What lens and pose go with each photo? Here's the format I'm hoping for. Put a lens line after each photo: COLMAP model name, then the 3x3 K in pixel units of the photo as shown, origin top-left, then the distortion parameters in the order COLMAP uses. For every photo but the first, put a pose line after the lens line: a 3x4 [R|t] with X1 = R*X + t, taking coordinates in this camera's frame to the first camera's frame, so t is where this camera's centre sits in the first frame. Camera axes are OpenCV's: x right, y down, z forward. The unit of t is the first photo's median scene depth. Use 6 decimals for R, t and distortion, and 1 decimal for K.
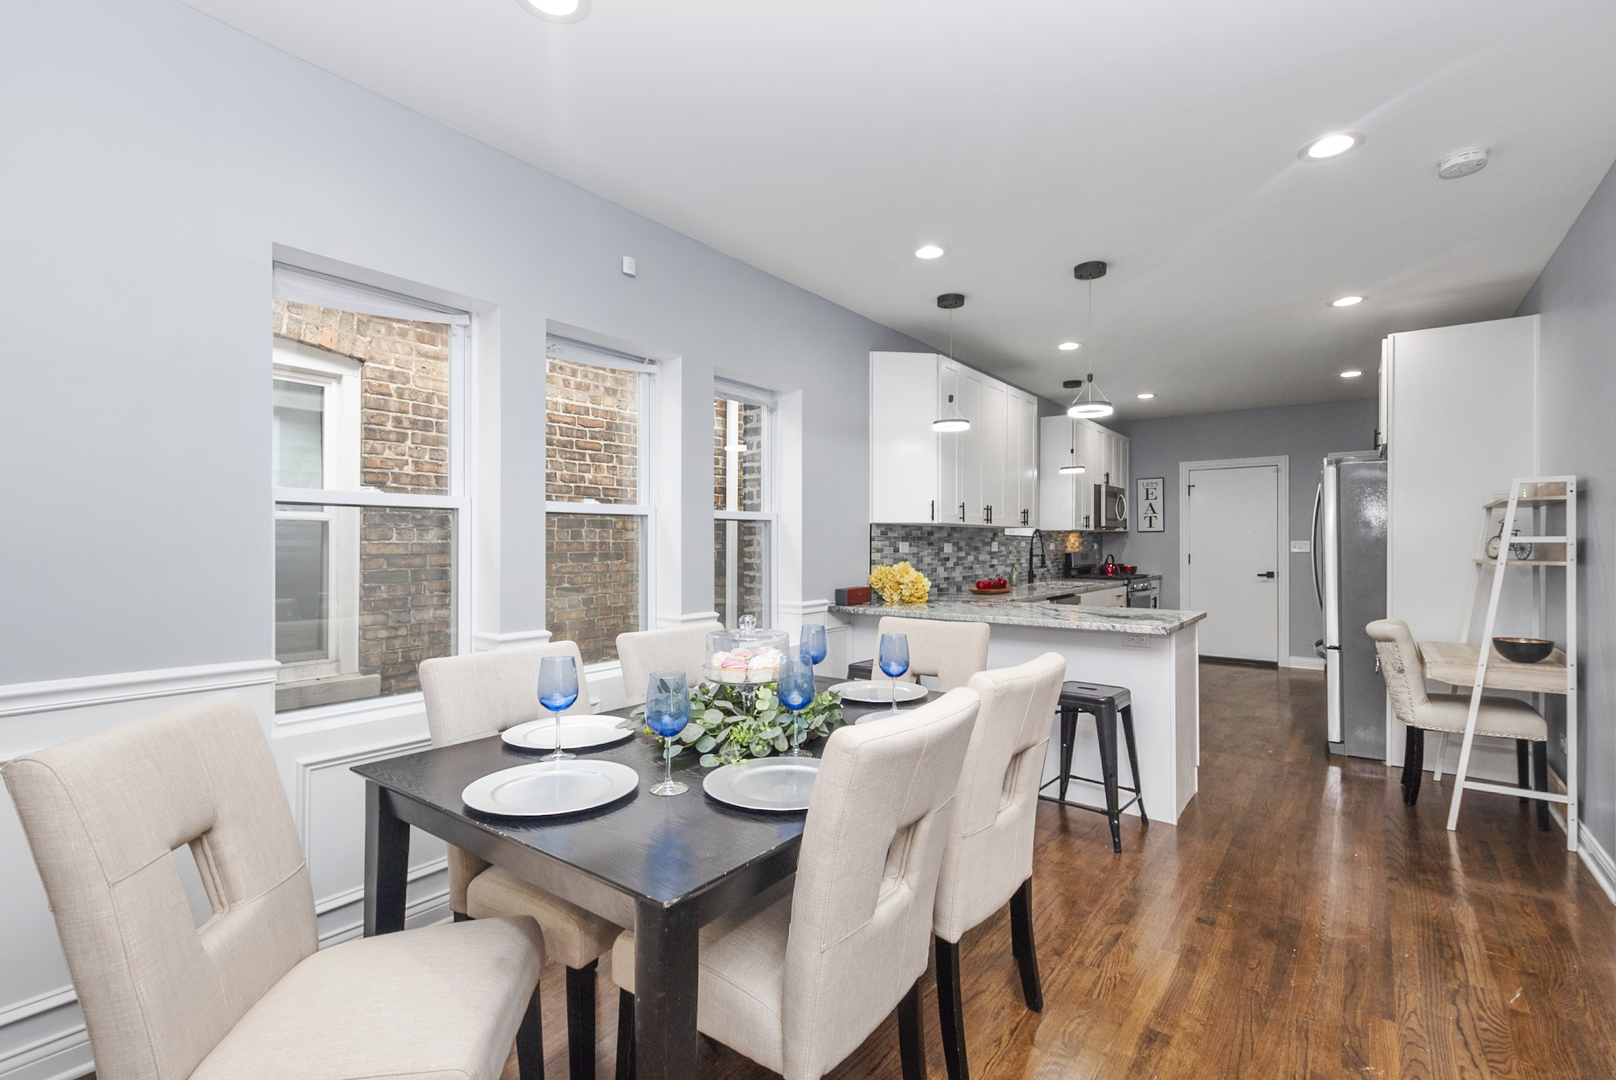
lens RADIAL K [[722.9, 0, 808.0], [0, 722.9, 540.0], [0, 0, 1]] dist [0.002099, -0.000041]
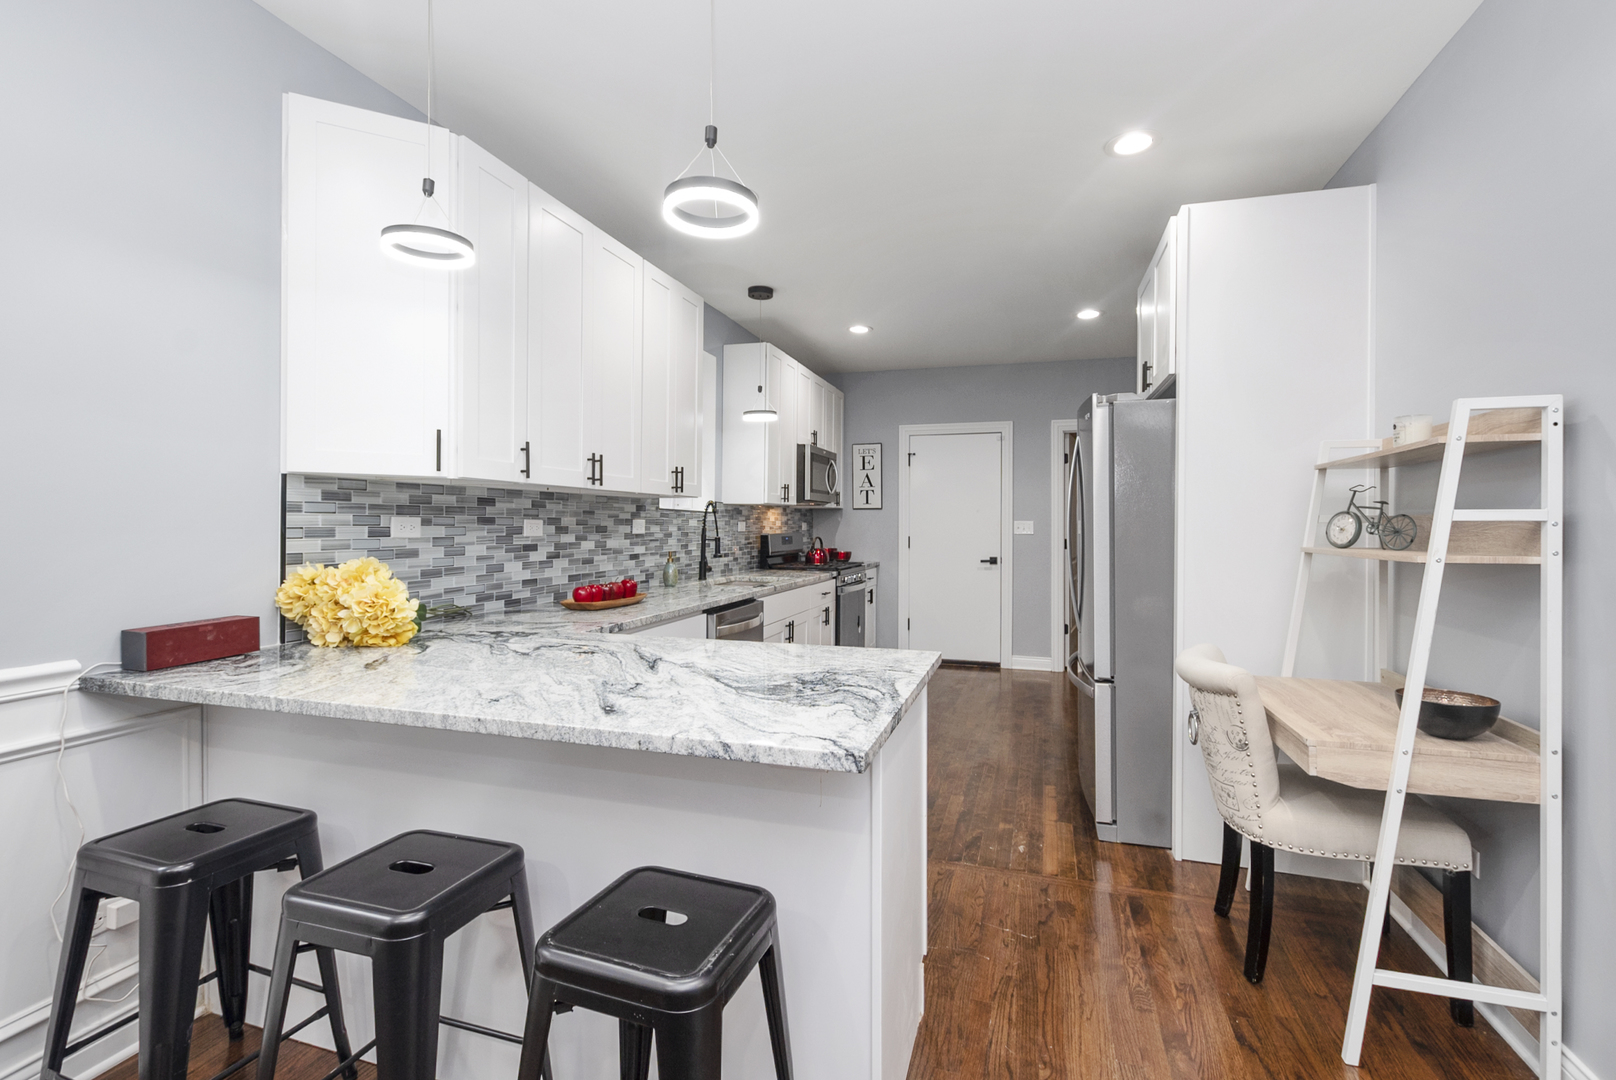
lens RADIAL K [[721.1, 0, 813.3], [0, 721.1, 520.9], [0, 0, 1]] dist [-0.002101, 0.000117]
pose [[0.937779, 0.006031, 0.347182, 0.201969], [-0.006238, 0.999980, -0.000519, 0.004136], [-0.347178, -0.001679, 0.937798, 0.387443]]
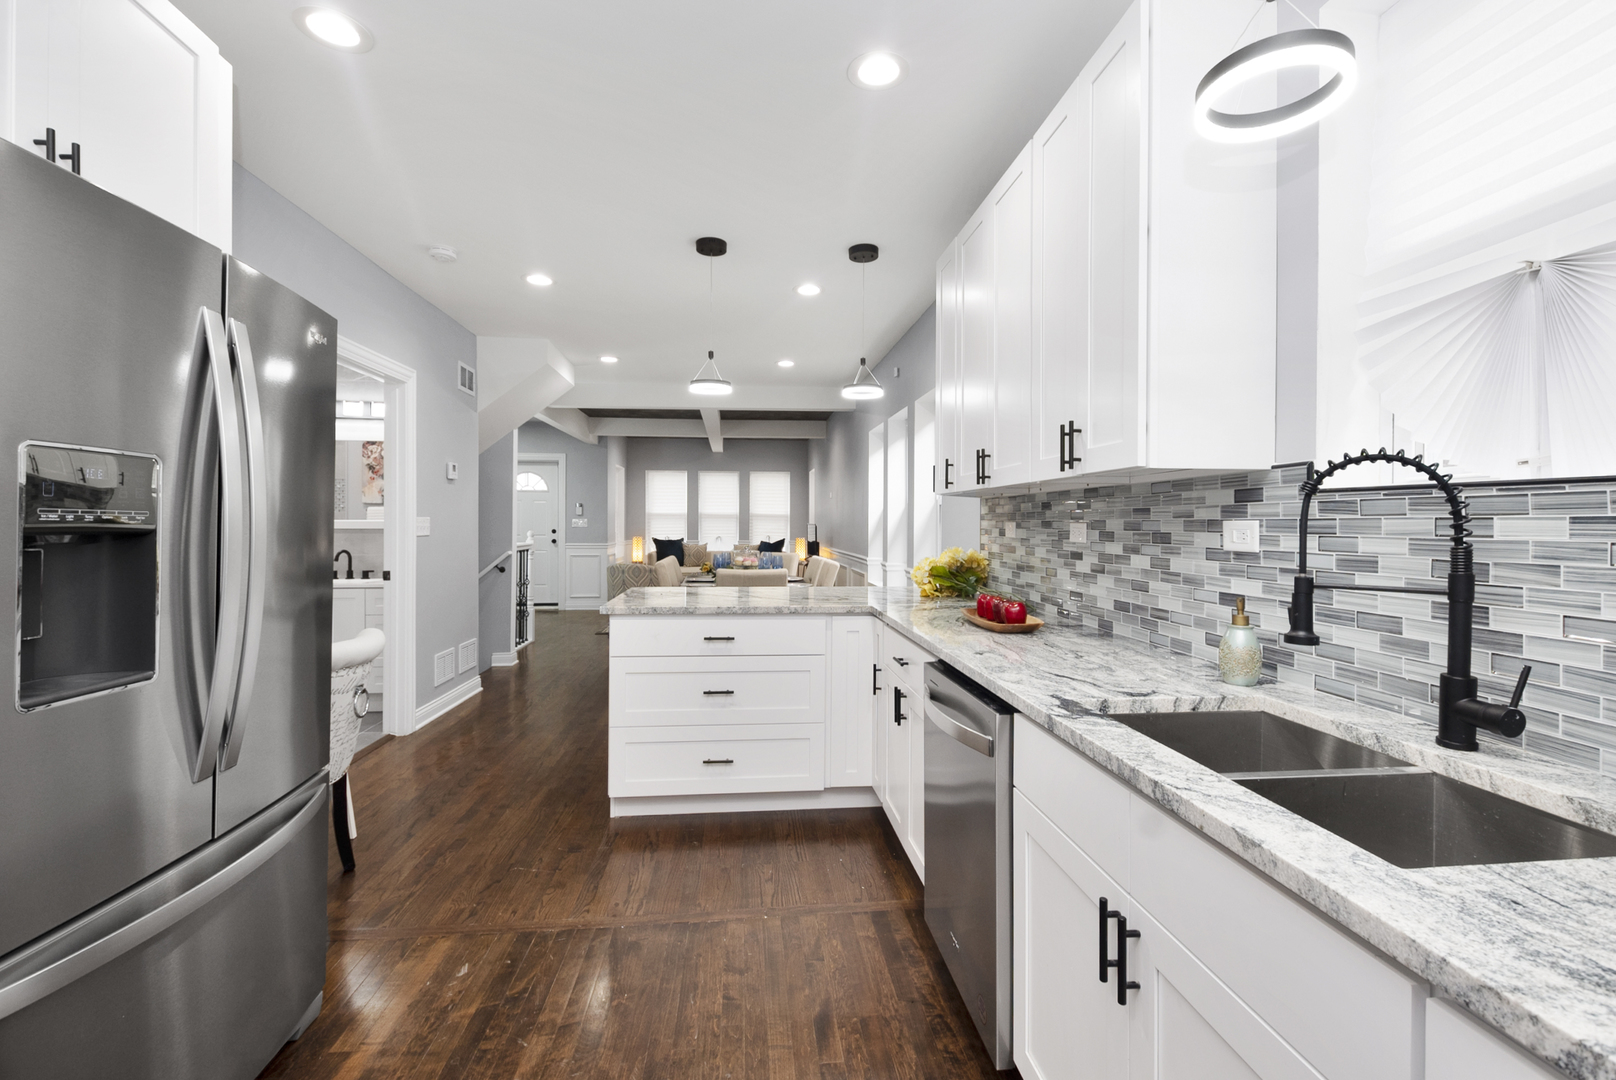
lens RADIAL K [[716.3, 0, 817.8], [0, 716.3, 526.2], [0, 0, 1]] dist [0.003162, -0.000170]
pose [[-0.718927, 0.000858, -0.695086, 0.649762], [-0.000274, 0.999999, 0.001518, 0.005779], [0.695086, 0.001282, -0.718925, 1.215367]]
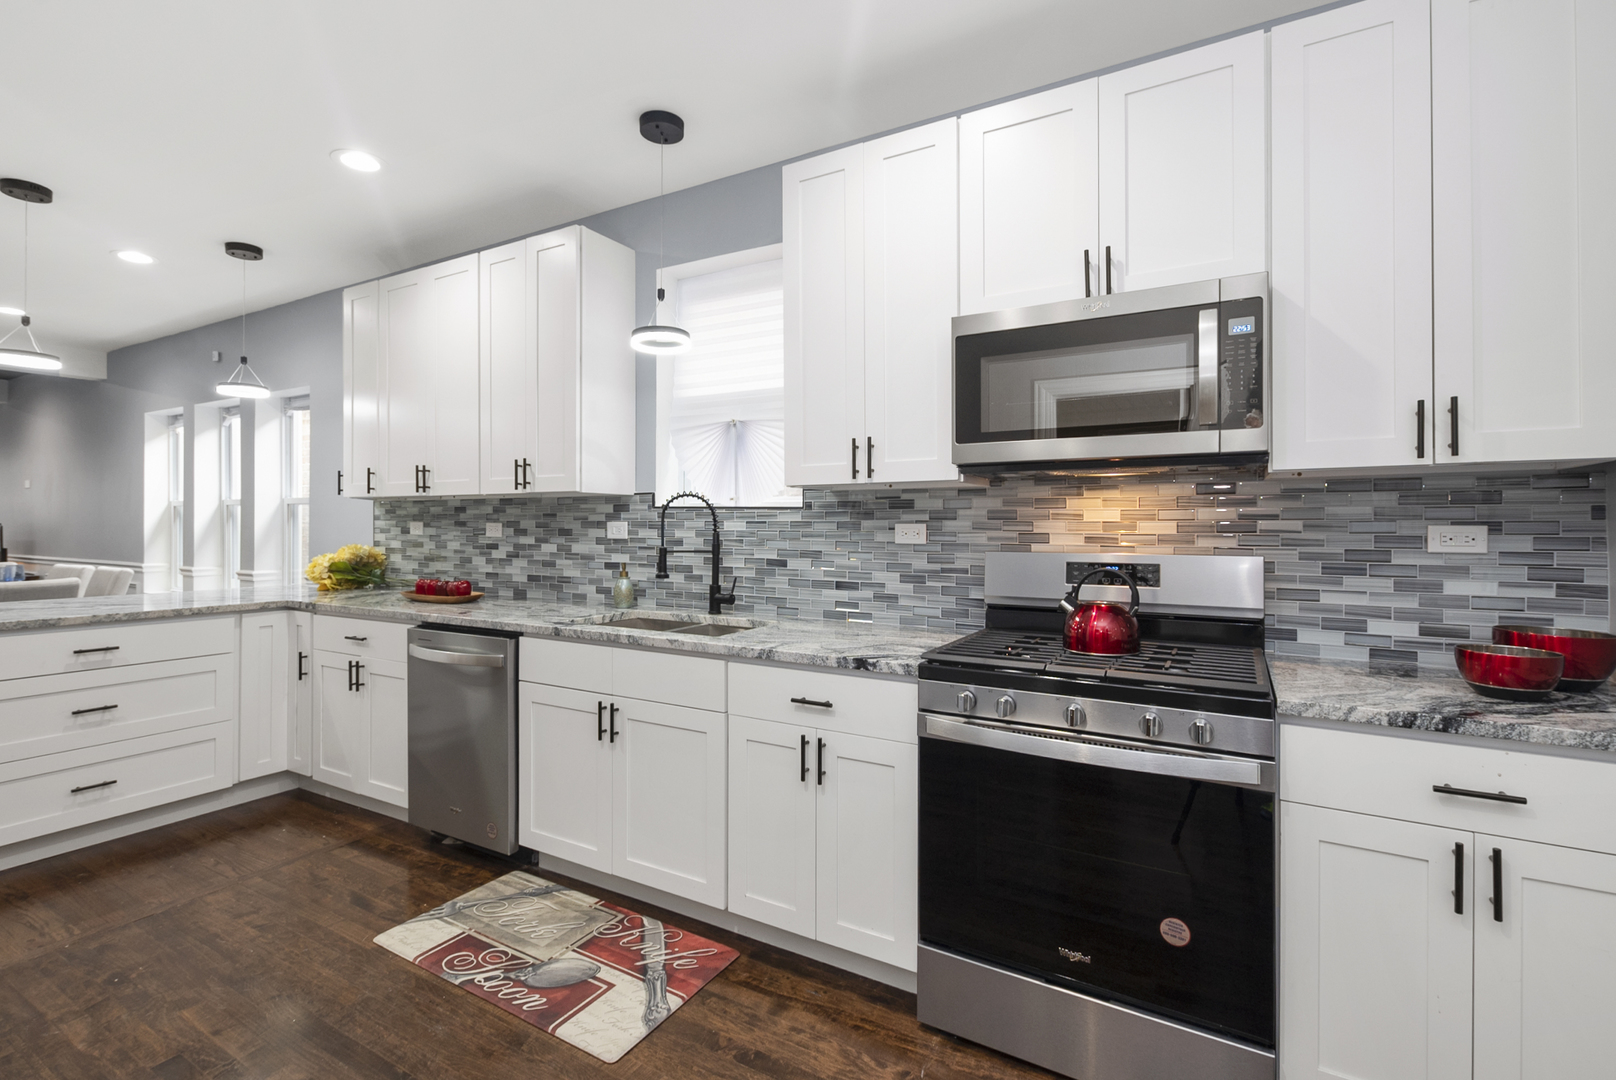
lens RADIAL K [[716.3, 0, 817.8], [0, 716.3, 526.2], [0, 0, 1]] dist [0.003162, -0.000170]
pose [[0.147886, 0.003763, -0.988997, 0.894795], [0.001461, 0.999991, 0.004023, 0.005134], [0.989003, -0.002040, 0.147879, 1.191234]]
